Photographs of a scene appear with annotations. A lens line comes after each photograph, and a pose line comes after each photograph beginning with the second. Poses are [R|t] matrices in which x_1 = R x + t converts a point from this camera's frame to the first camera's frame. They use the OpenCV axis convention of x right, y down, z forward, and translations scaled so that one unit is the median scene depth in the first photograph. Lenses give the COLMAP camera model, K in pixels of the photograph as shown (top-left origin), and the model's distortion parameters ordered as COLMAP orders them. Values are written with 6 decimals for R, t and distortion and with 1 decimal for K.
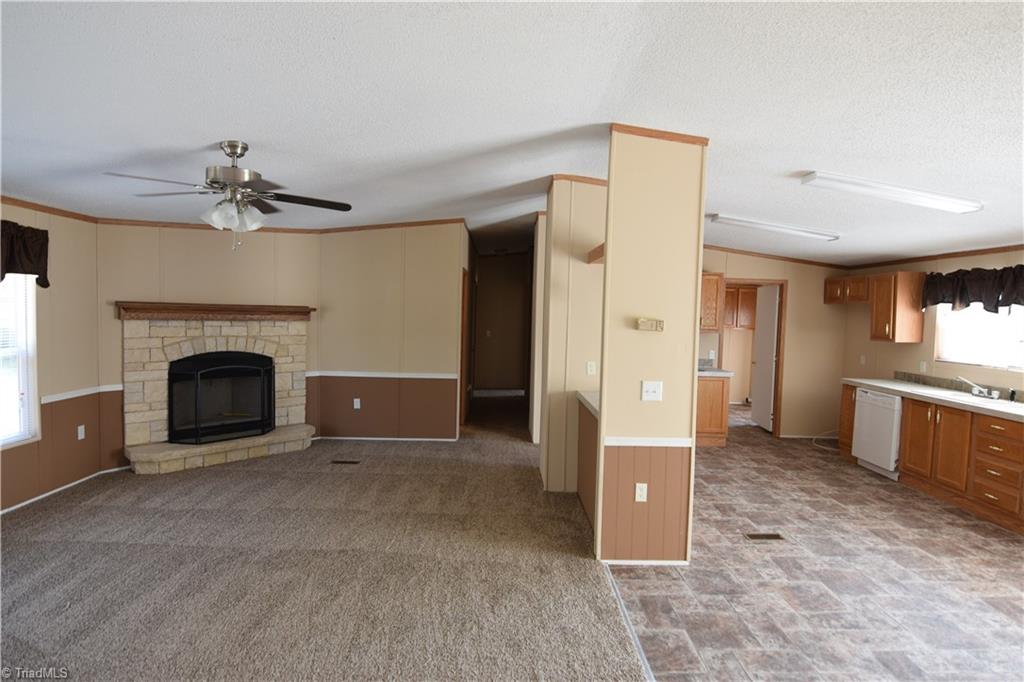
lens RADIAL K [[534.6, 0, 518.0], [0, 534.6, 338.7], [0, 0, 1]] dist [-0.009071, -0.007401]
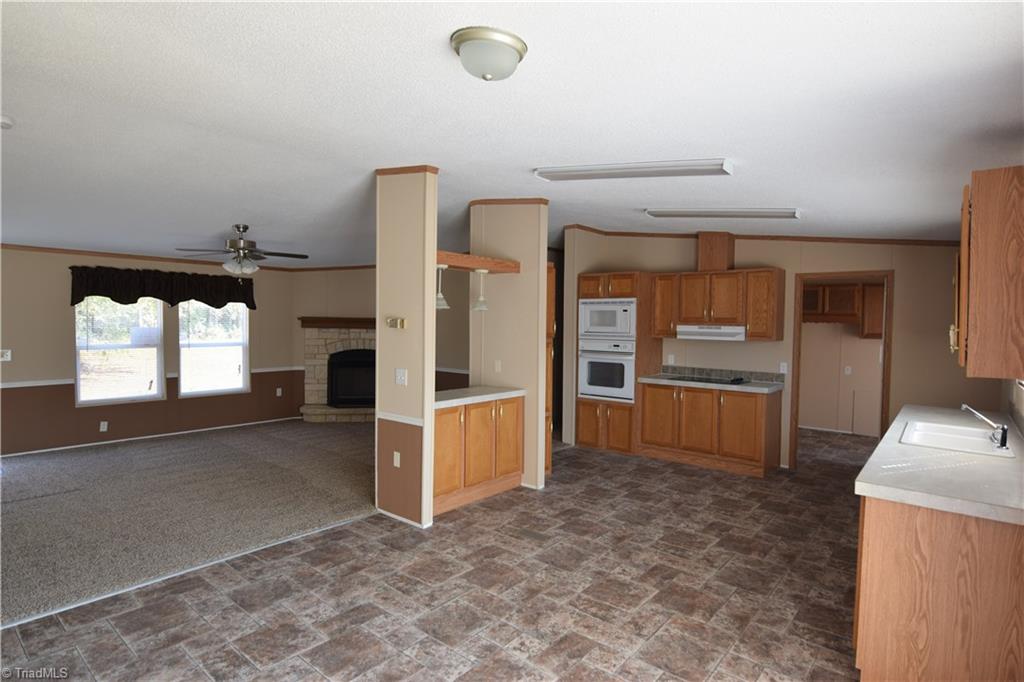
lens RADIAL K [[534.6, 0, 519.8], [0, 534.6, 338.4], [0, 0, 1]] dist [-0.009071, -0.007401]
pose [[0.758726, 0.002970, -0.651403, 1.028746], [-0.025457, 0.999361, -0.025095, 0.026870], [0.650912, 0.035623, 0.758317, 0.197579]]
